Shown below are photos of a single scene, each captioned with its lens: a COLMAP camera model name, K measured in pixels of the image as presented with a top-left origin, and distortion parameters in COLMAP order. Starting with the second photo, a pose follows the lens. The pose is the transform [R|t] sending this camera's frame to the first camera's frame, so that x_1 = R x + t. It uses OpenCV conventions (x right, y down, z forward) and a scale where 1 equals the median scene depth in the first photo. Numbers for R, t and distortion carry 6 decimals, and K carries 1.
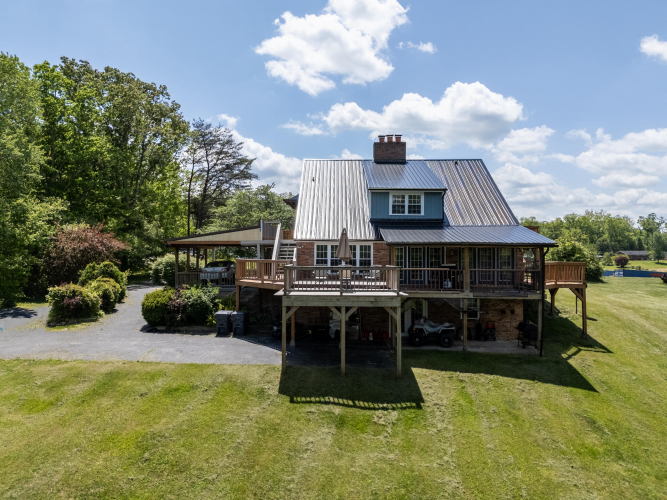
lens RADIAL K [[515.0, 0, 333.5], [0, 515.0, 250.0], [0, 0, 1]] dist [-0.001669, -0.000822]
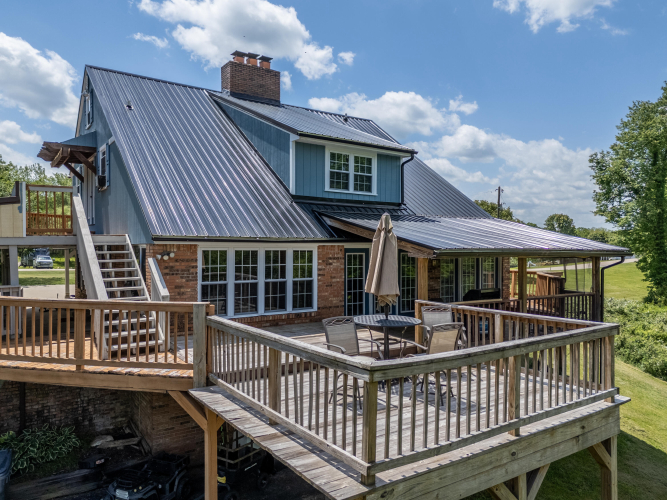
lens RADIAL K [[489.0, 0, 337.8], [0, 489.0, 251.8], [0, 0, 1]] dist [0.030472, -0.005104]
pose [[0.815110, -0.011003, 0.579201, -0.168562], [-0.006952, 0.999562, 0.028772, -0.020502], [-0.579264, -0.027479, 0.814677, 0.587868]]
